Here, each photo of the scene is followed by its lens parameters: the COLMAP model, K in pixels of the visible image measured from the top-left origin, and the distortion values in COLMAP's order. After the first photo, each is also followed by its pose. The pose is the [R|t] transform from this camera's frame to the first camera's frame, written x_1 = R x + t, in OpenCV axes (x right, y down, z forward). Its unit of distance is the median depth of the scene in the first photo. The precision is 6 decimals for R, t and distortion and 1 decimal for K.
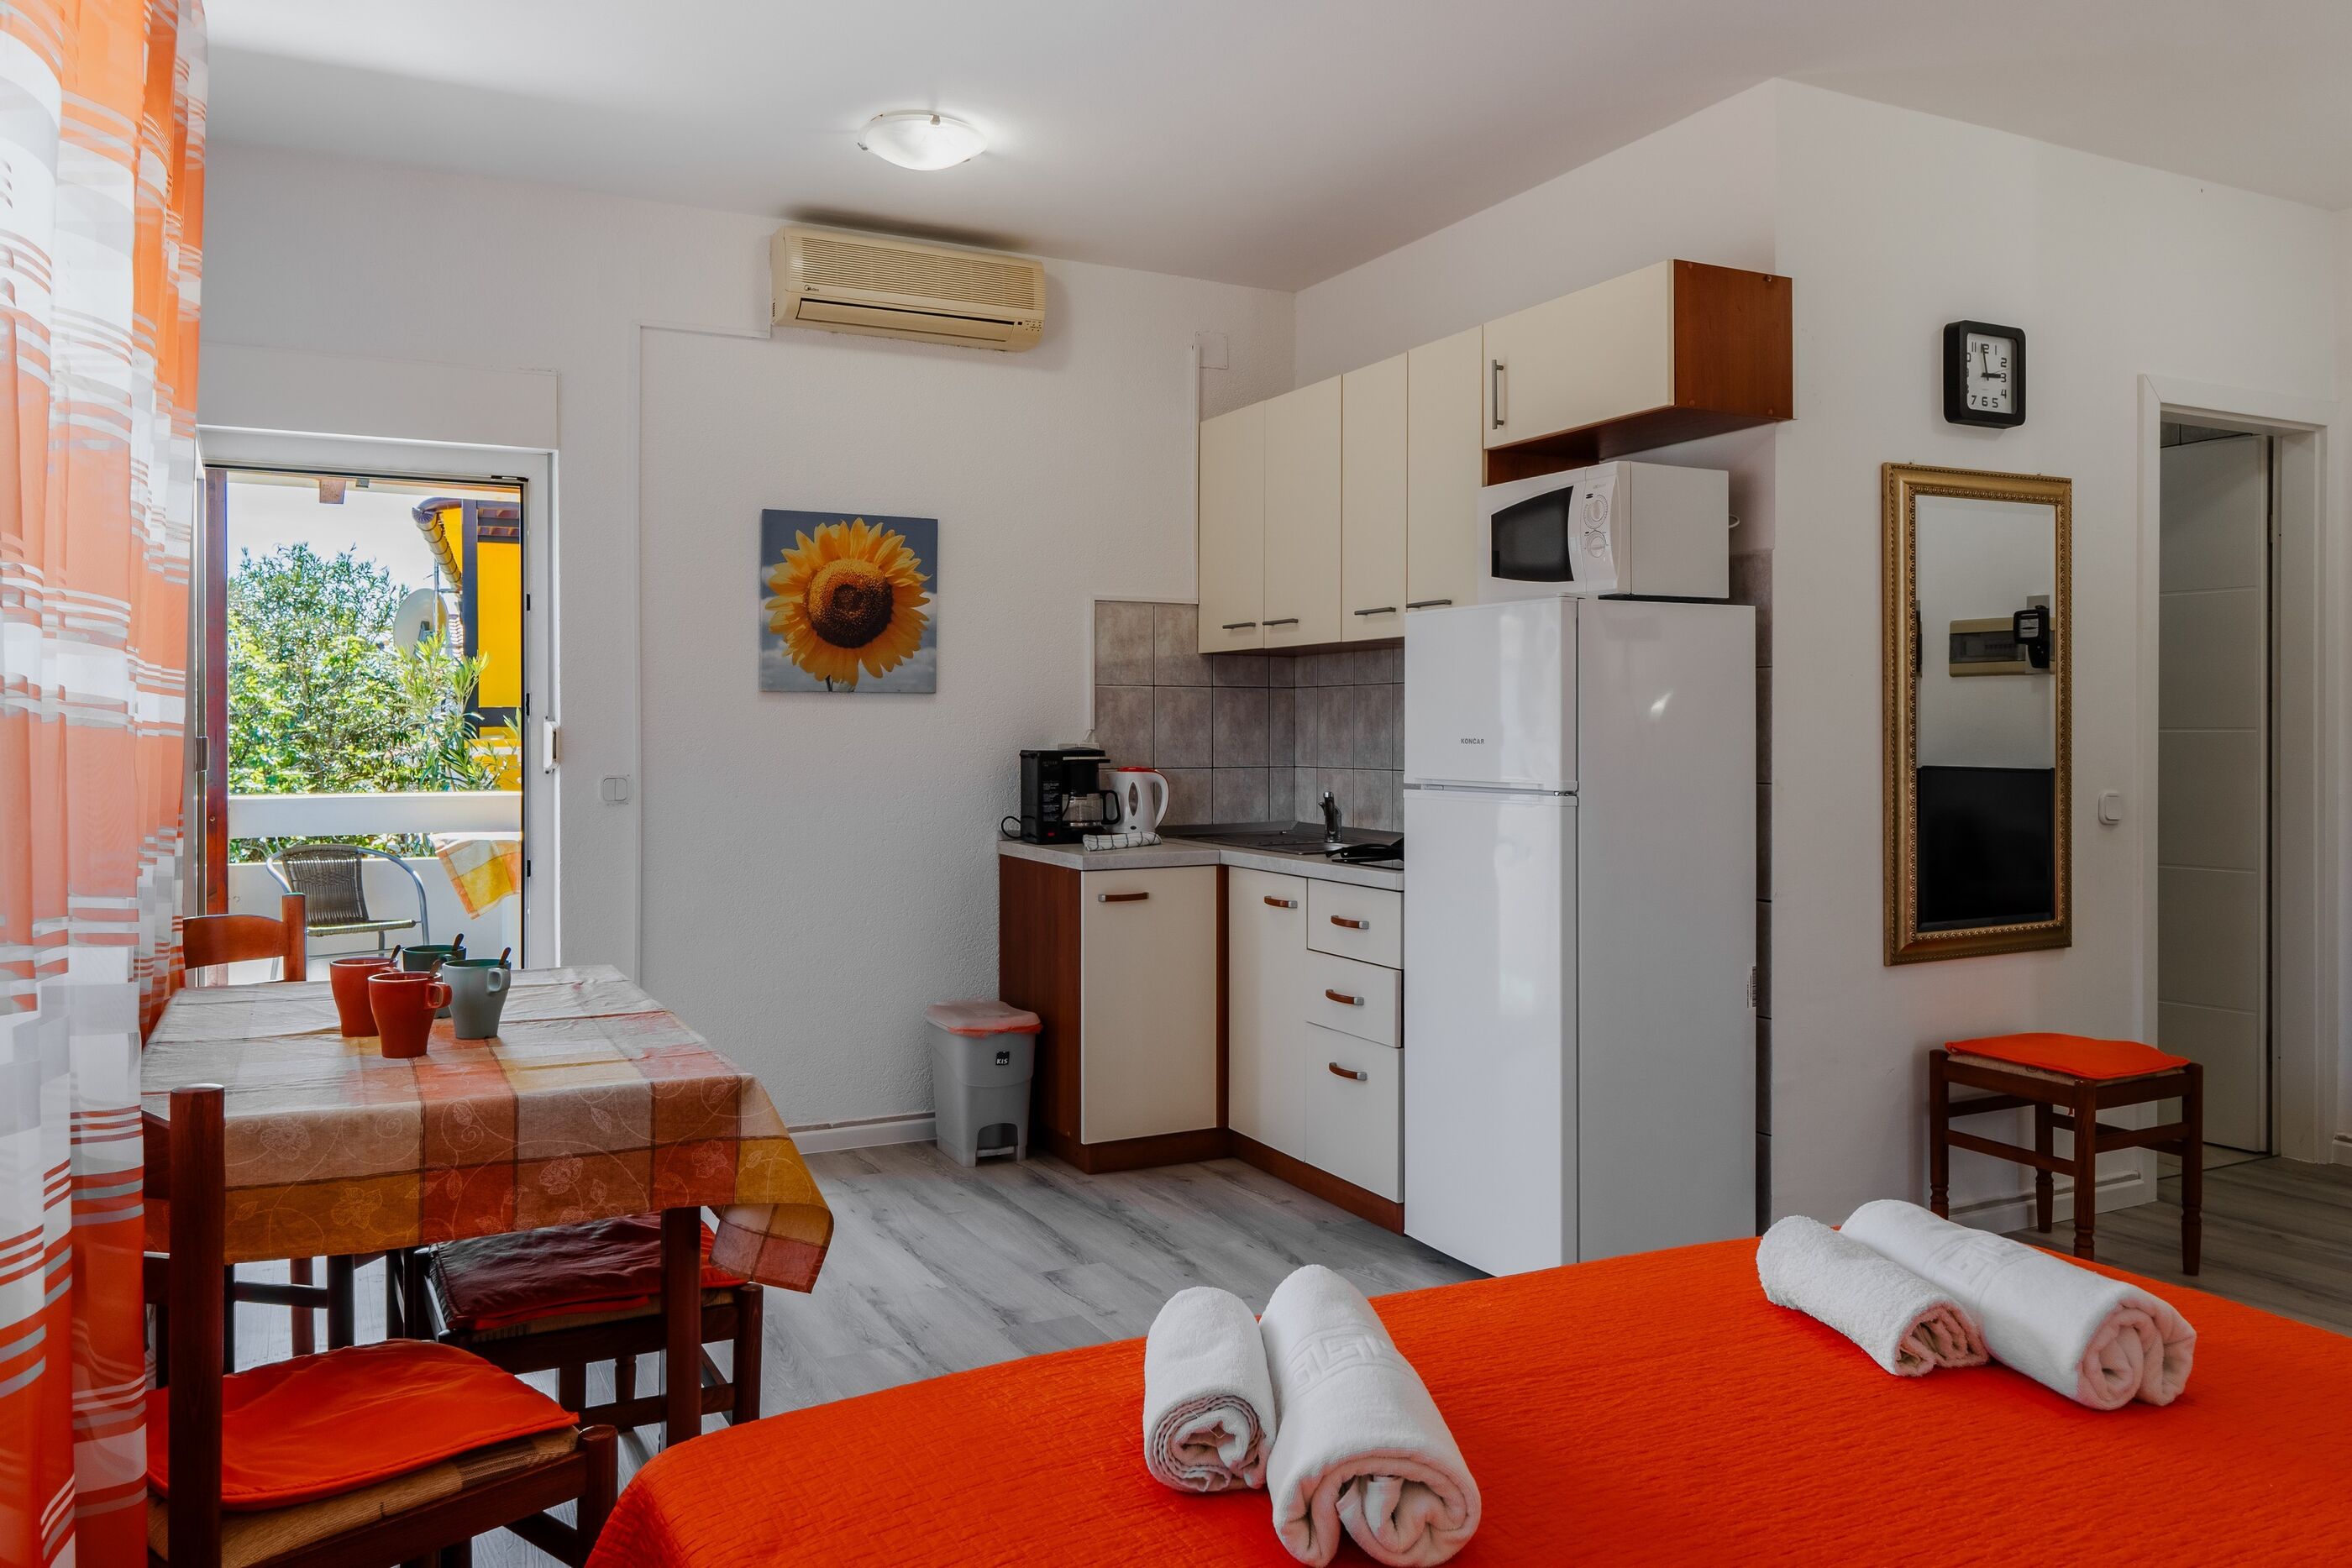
lens RADIAL K [[1678.4, 0, 1145.5], [0, 1678.4, 737.1], [0, 0, 1]] dist [0.000150, -0.009473]
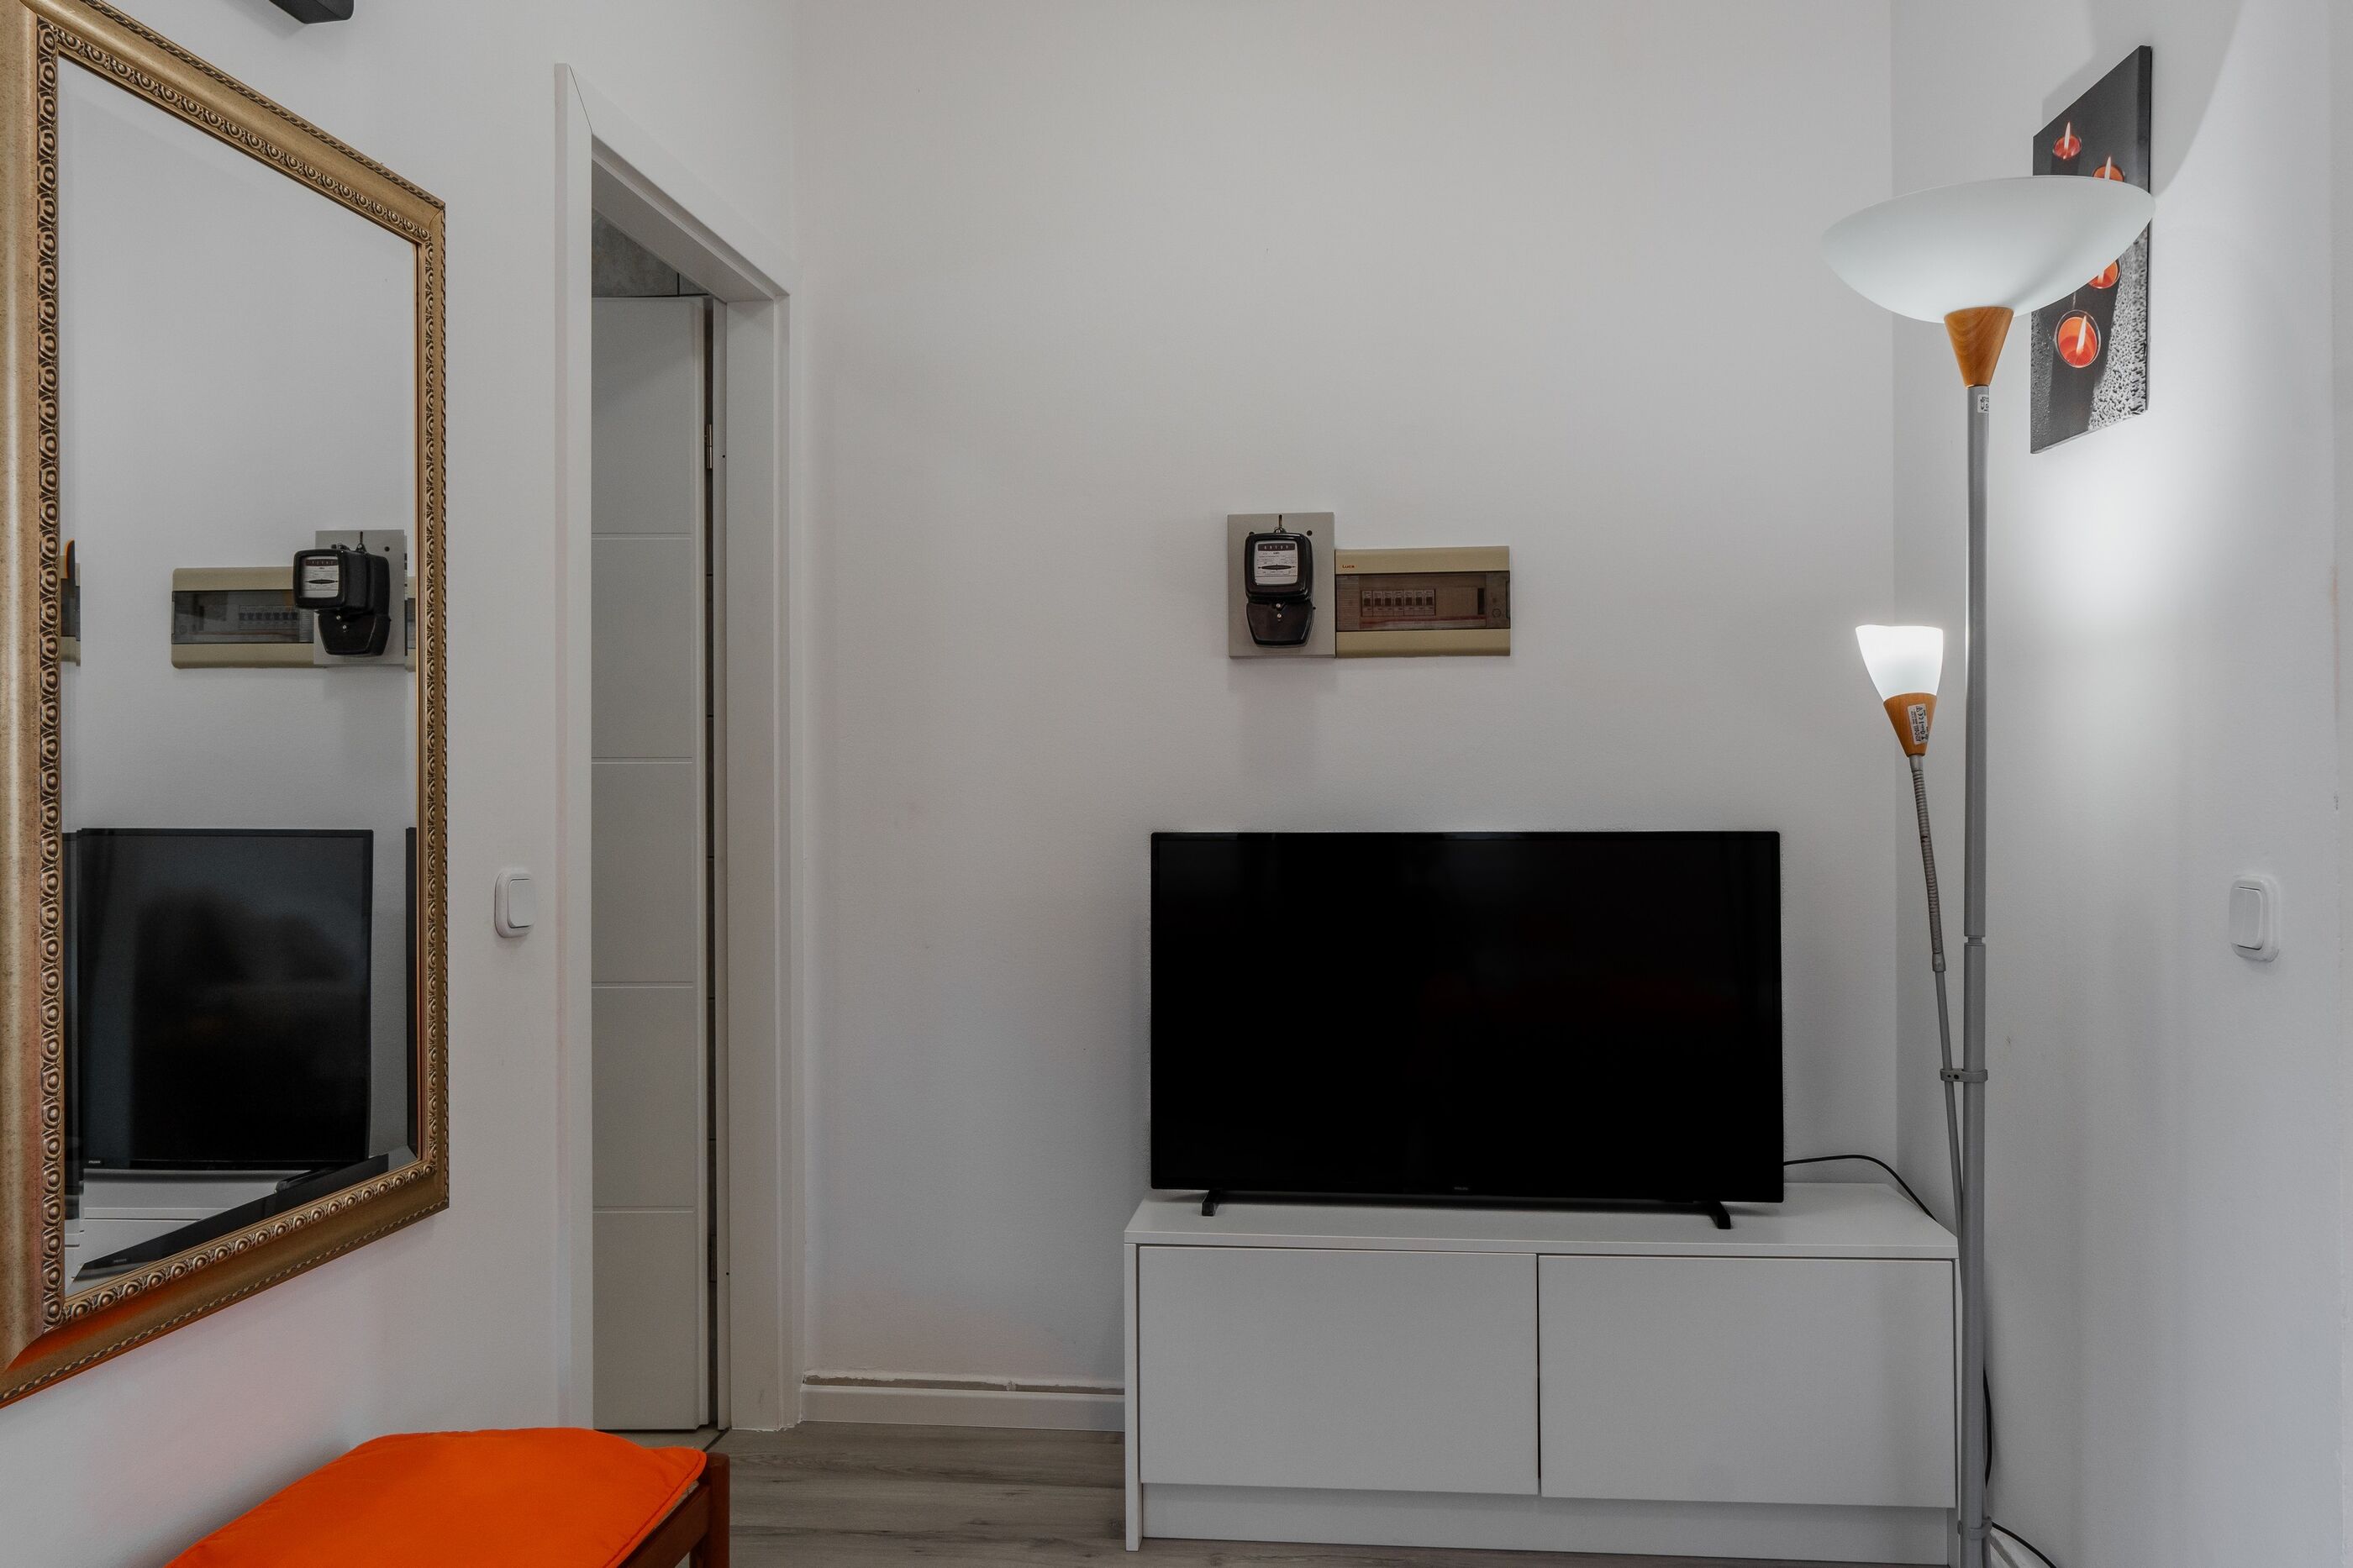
lens RADIAL K [[1679.2, 0, 1246.4], [0, 1679.2, 783.6], [0, 0, 1]] dist [0.000150, -0.009473]
pose [[0.528581, 0.002751, 0.848878, 0.239594], [0.006800, 0.999949, -0.007475, 0.010502], [-0.848856, 0.009724, 0.528535, 0.494562]]
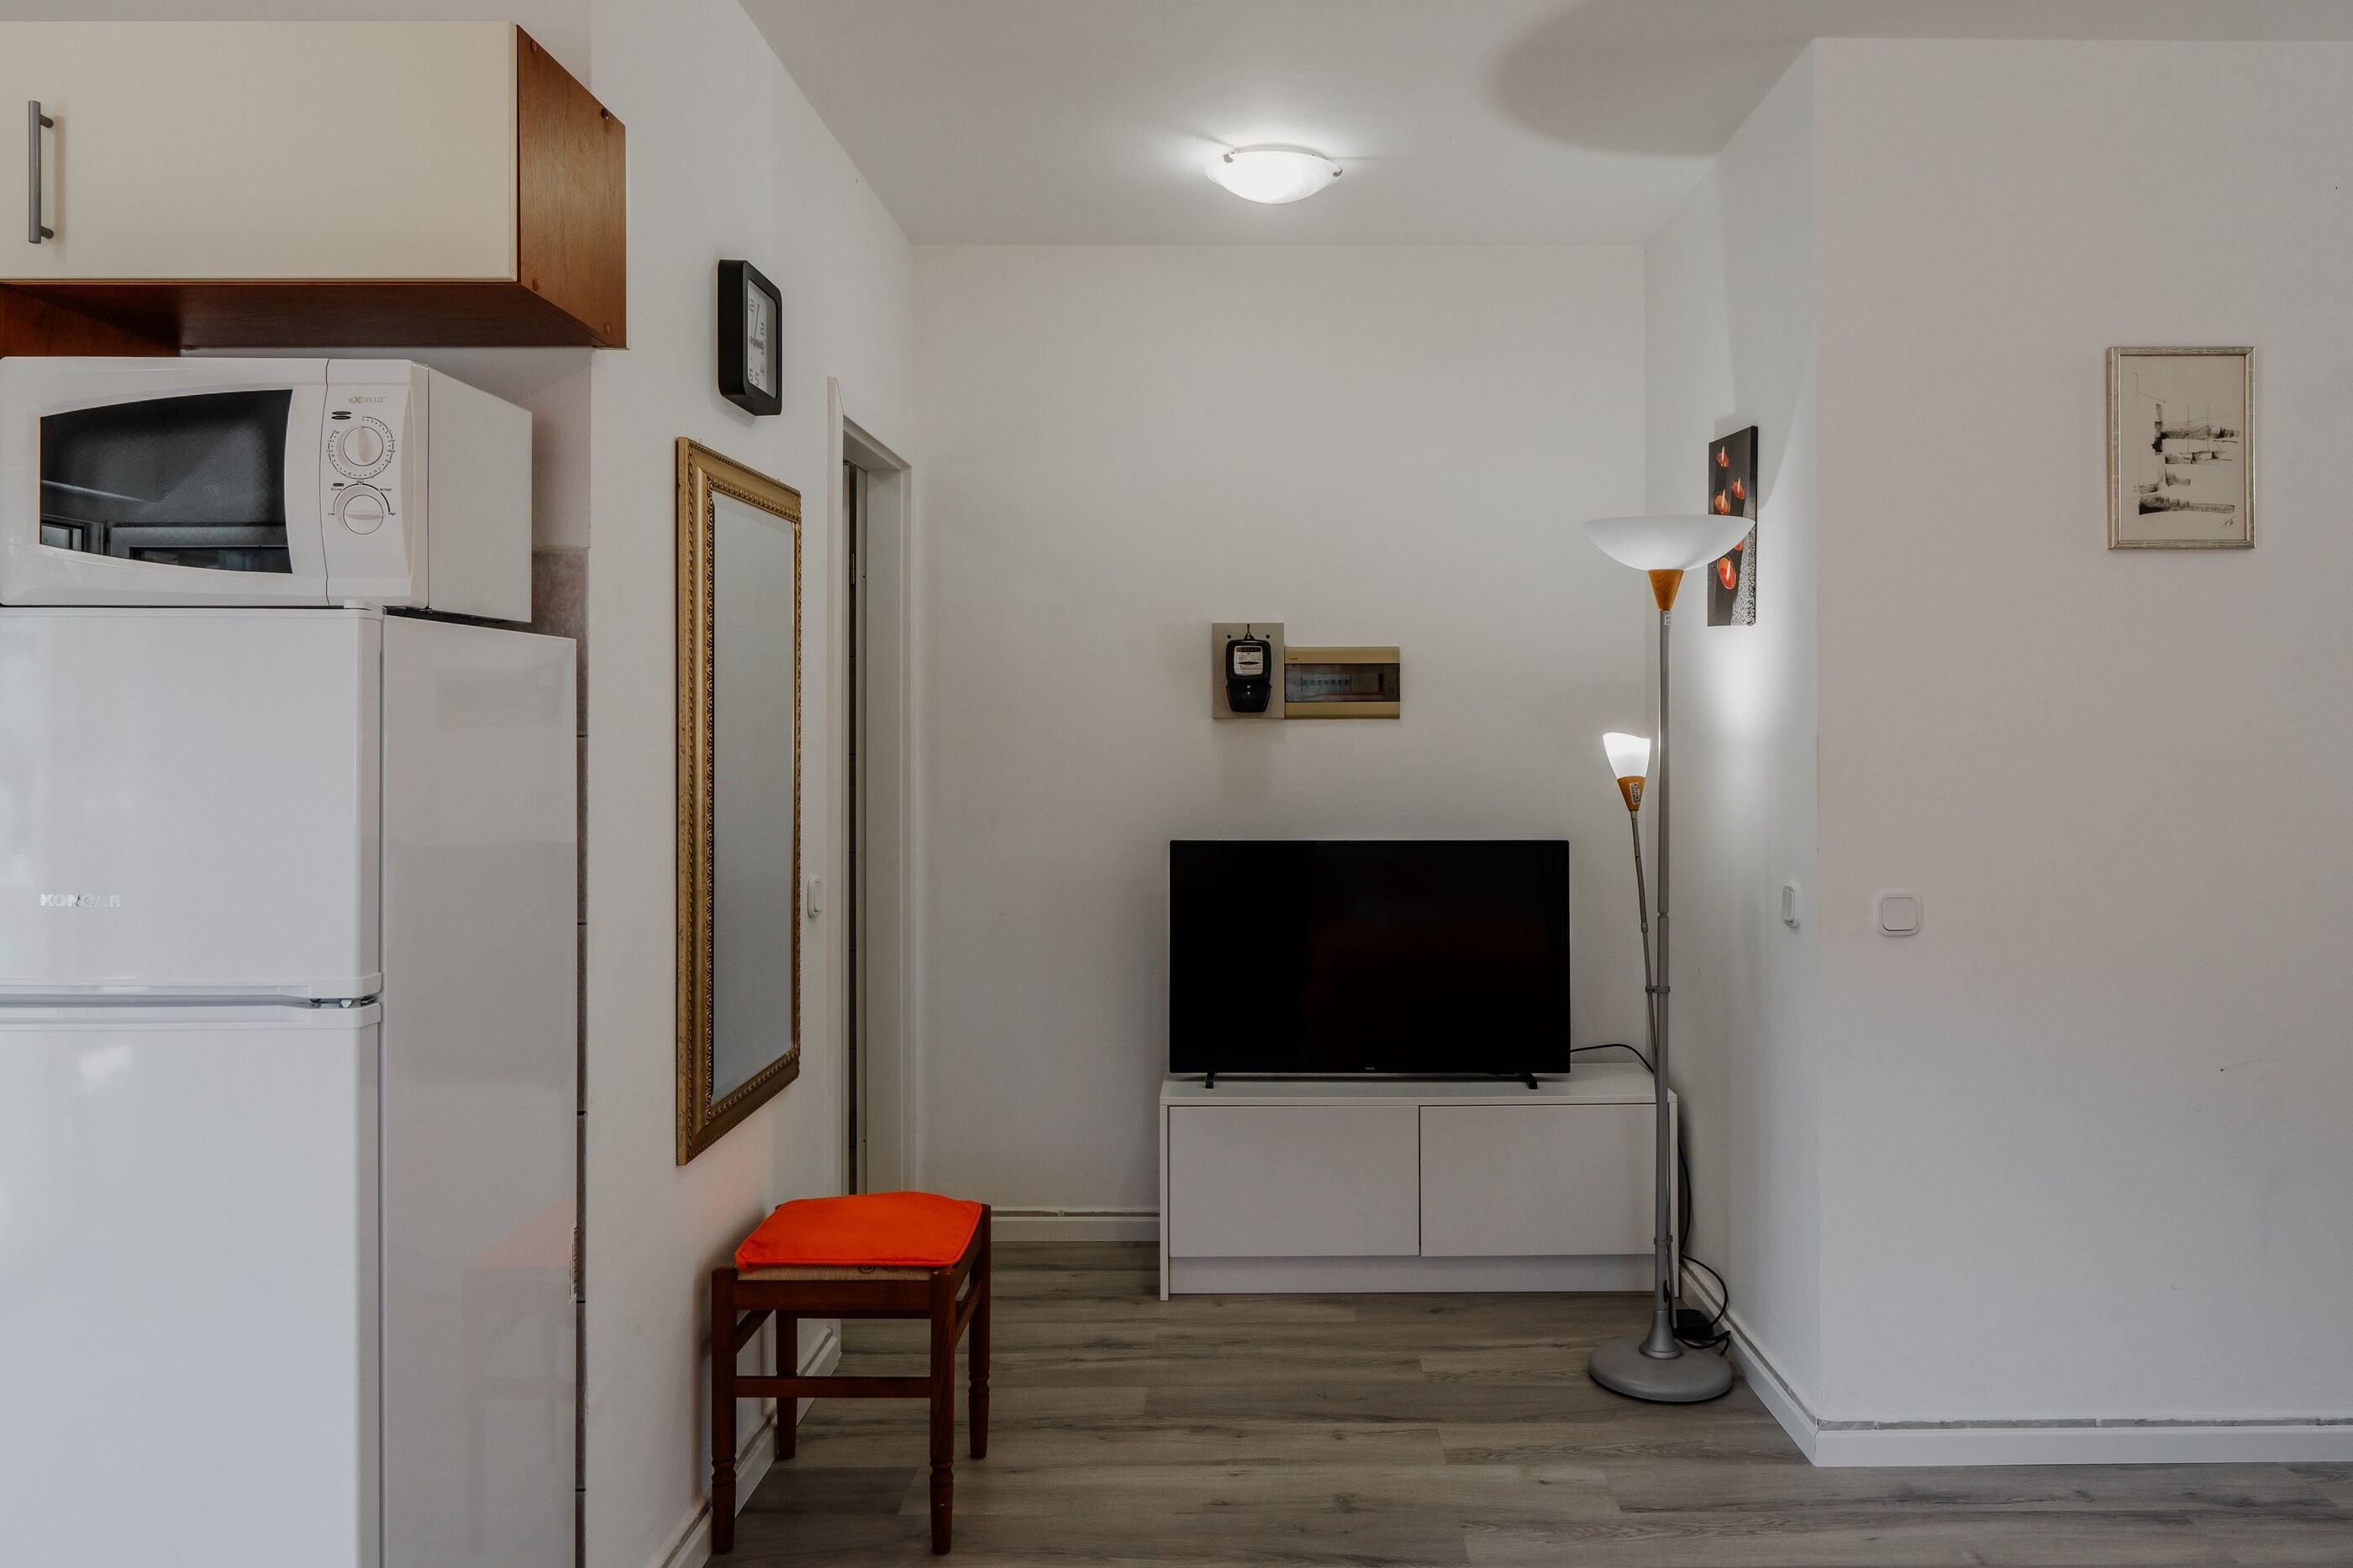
lens RADIAL K [[1679.2, 0, 1269.7], [0, 1679.2, 709.6], [0, 0, 1]] dist [0.000150, -0.009473]
pose [[0.440059, 0.011418, 0.897896, -0.059107], [0.003130, 0.999894, -0.014249, -0.033149], [-0.897963, 0.009081, 0.439976, 0.390711]]
